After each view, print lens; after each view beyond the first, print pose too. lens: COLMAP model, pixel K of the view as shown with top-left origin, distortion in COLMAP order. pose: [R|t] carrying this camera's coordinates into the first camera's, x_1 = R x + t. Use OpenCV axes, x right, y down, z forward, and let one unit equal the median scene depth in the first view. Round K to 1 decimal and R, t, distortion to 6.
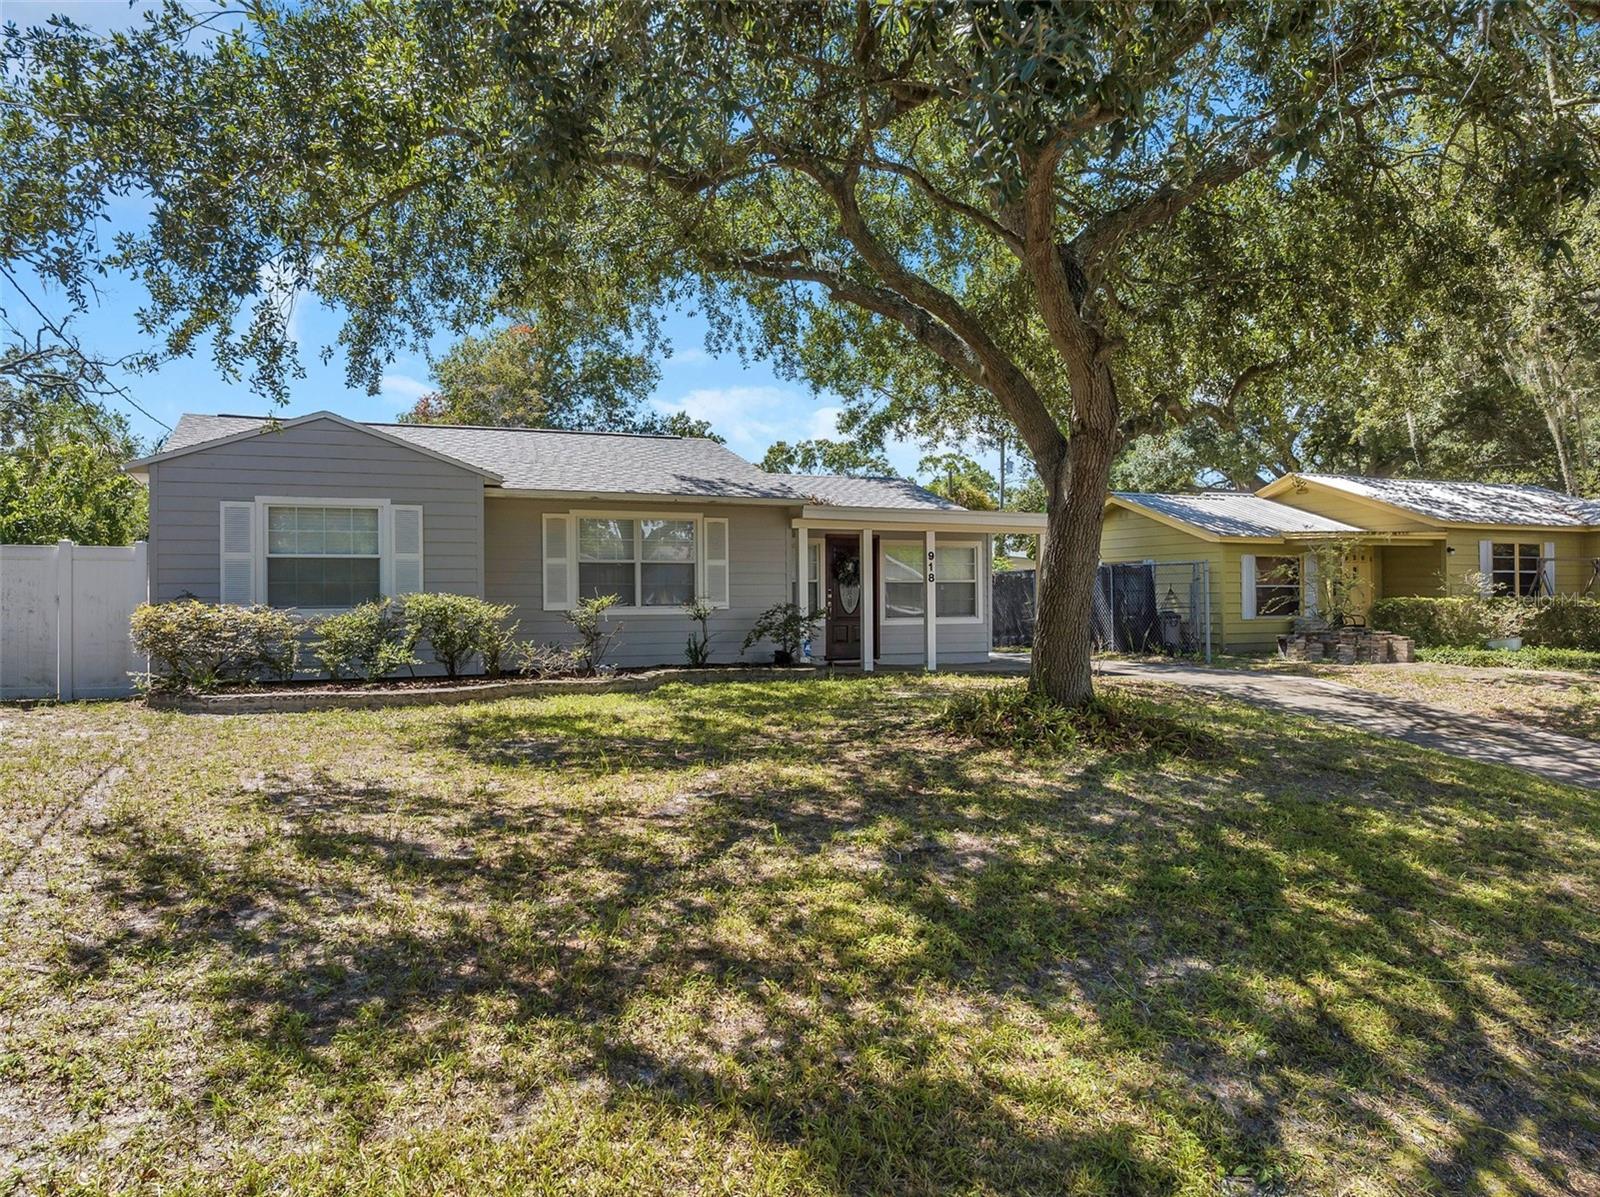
lens RADIAL K [[1130.6, 0, 800.0], [0, 1130.6, 598.5], [0, 0, 1]] dist [-0.054221, 0.028487]
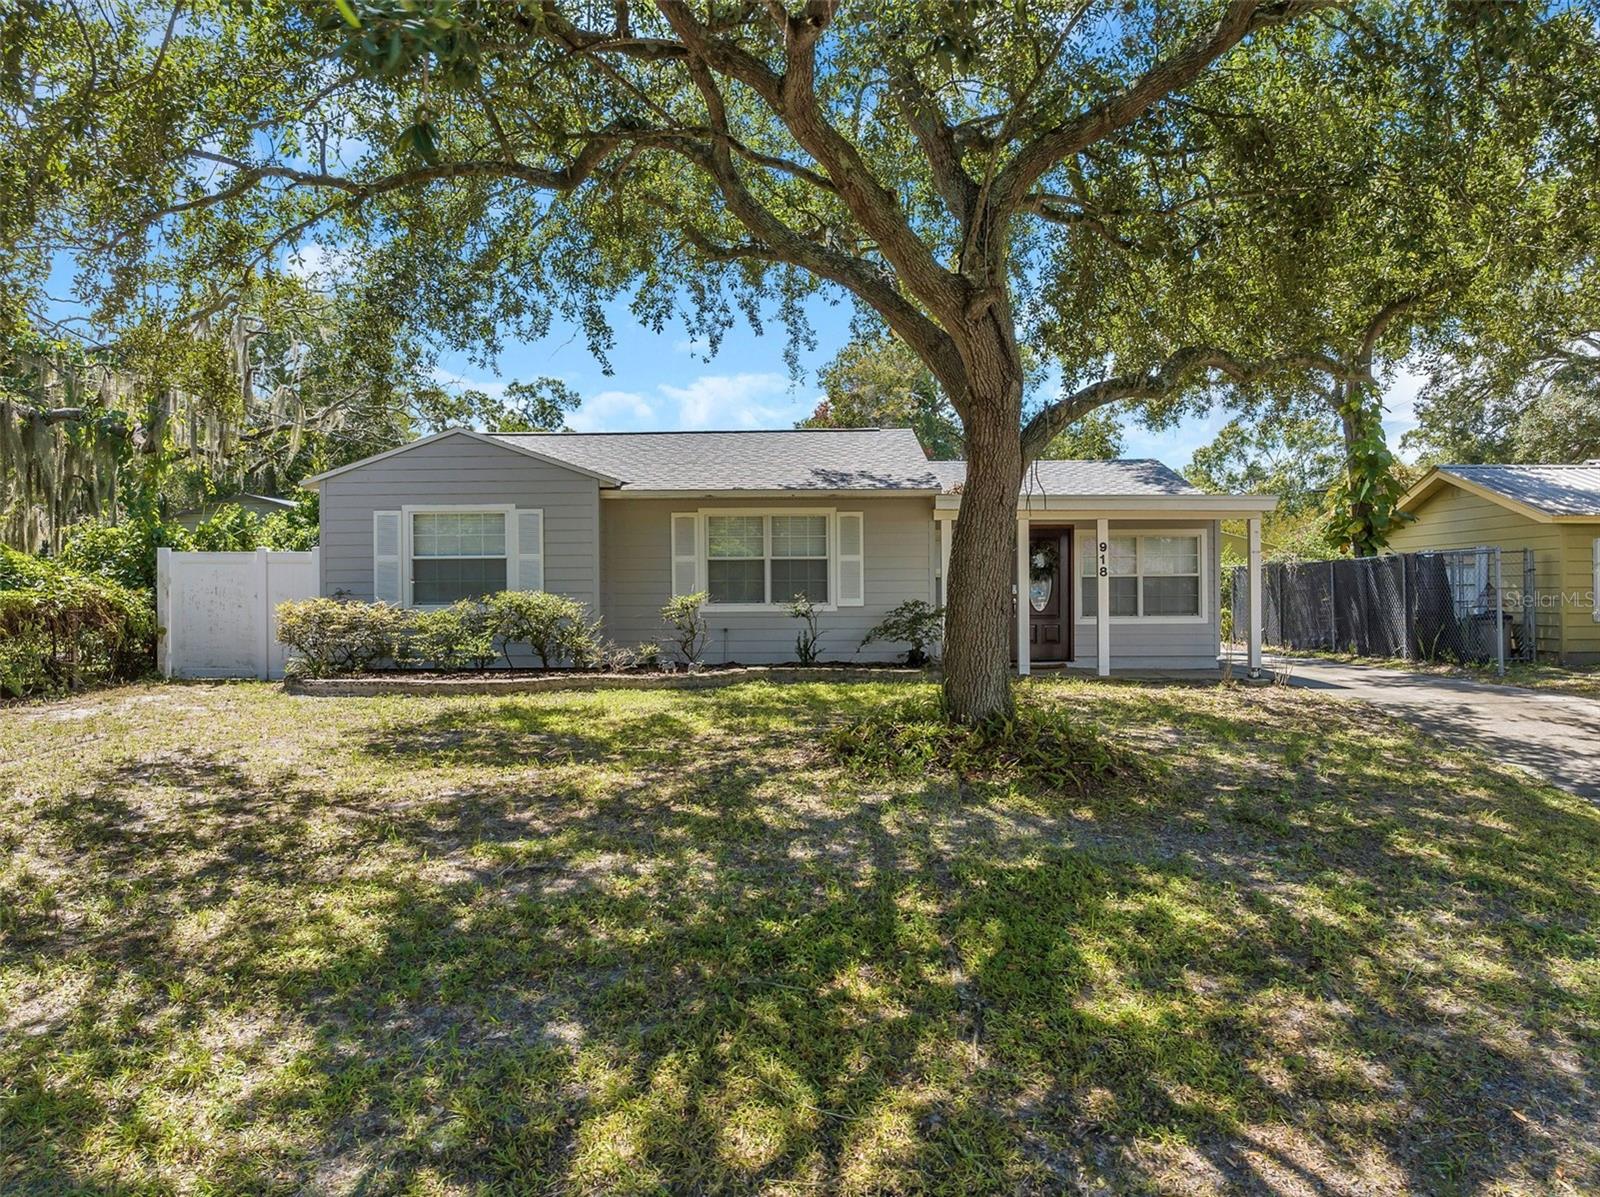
lens RADIAL K [[1134.7, 0, 803.4], [0, 1134.7, 598.8], [0, 0, 1]] dist [-0.038624, -0.000060]
pose [[0.912469, 0.001402, -0.409144, 0.300911], [0.000525, 0.999989, 0.004597, -0.001495], [0.409146, -0.004409, 0.912458, 0.103976]]
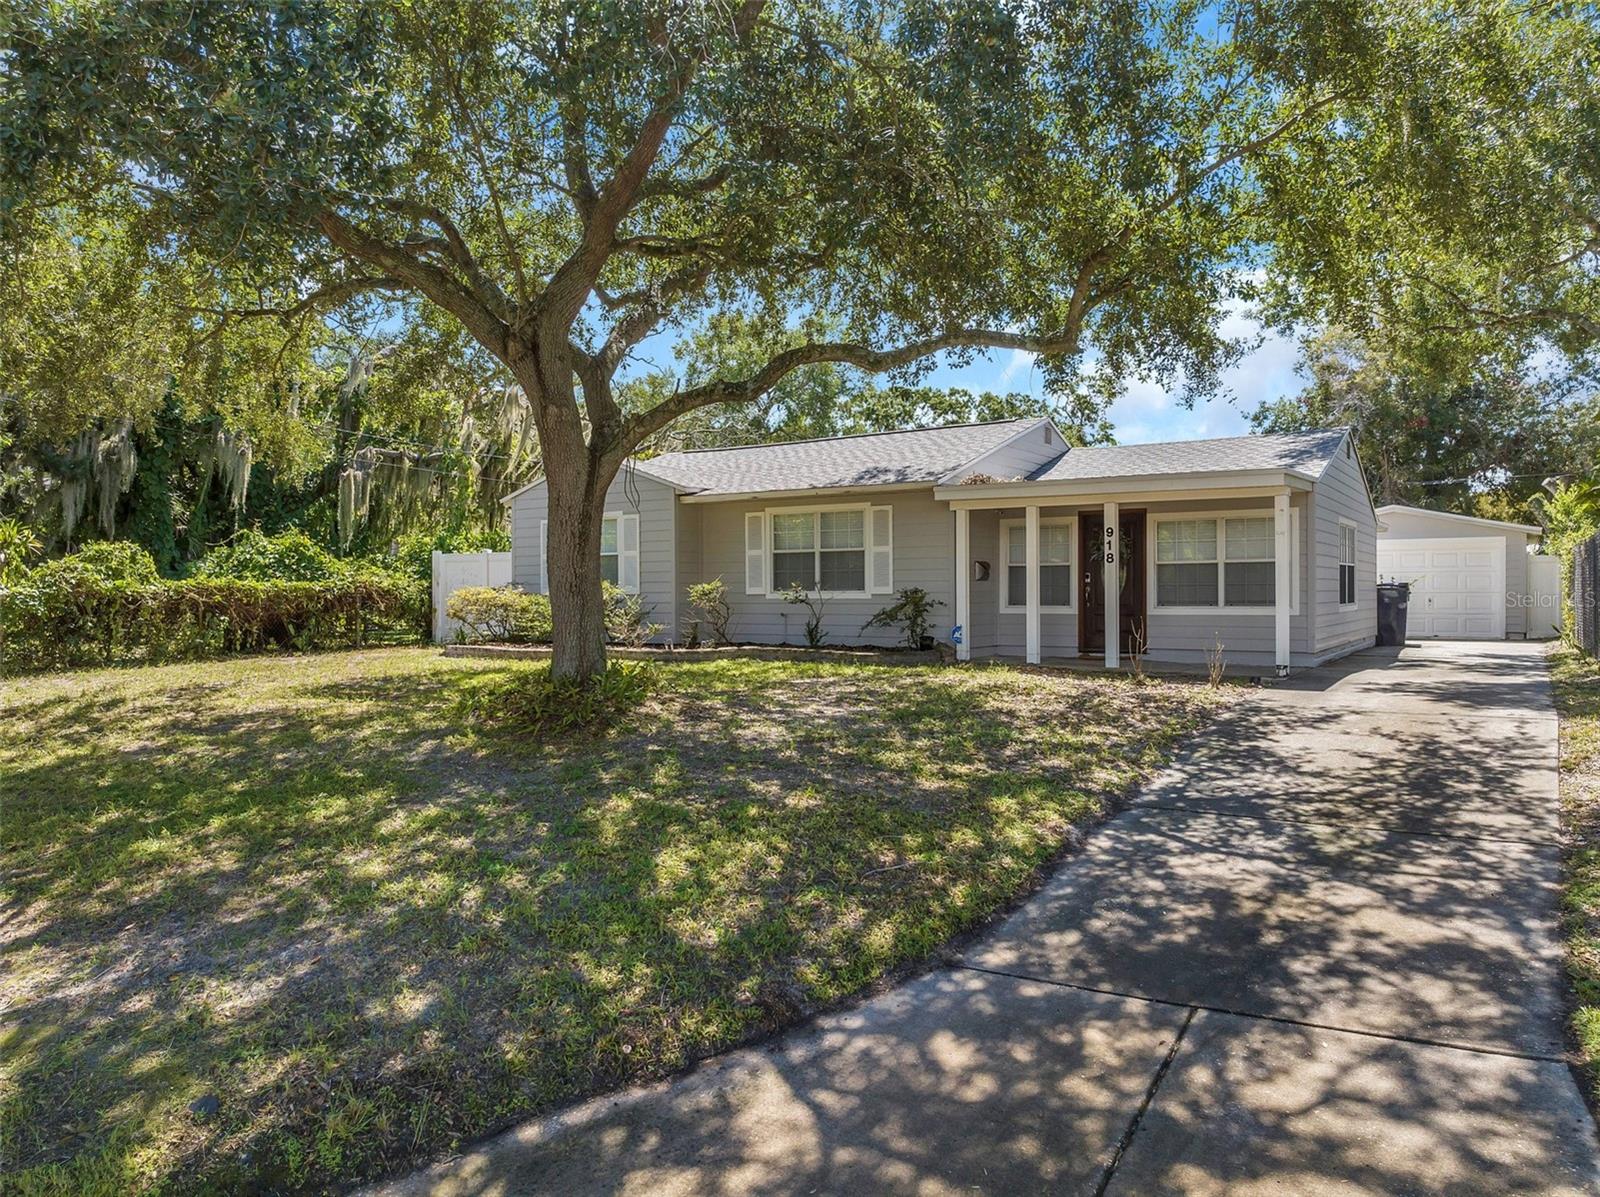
lens RADIAL K [[1121.5, 0, 800.0], [0, 1121.5, 598.5], [0, 0, 1]] dist [-0.020233, 0.001028]
pose [[0.515381, 0.008056, -0.856923, 0.805893], [0.001718, 0.999944, 0.010434, 0.002633], [0.856960, -0.006850, 0.515338, 0.430237]]
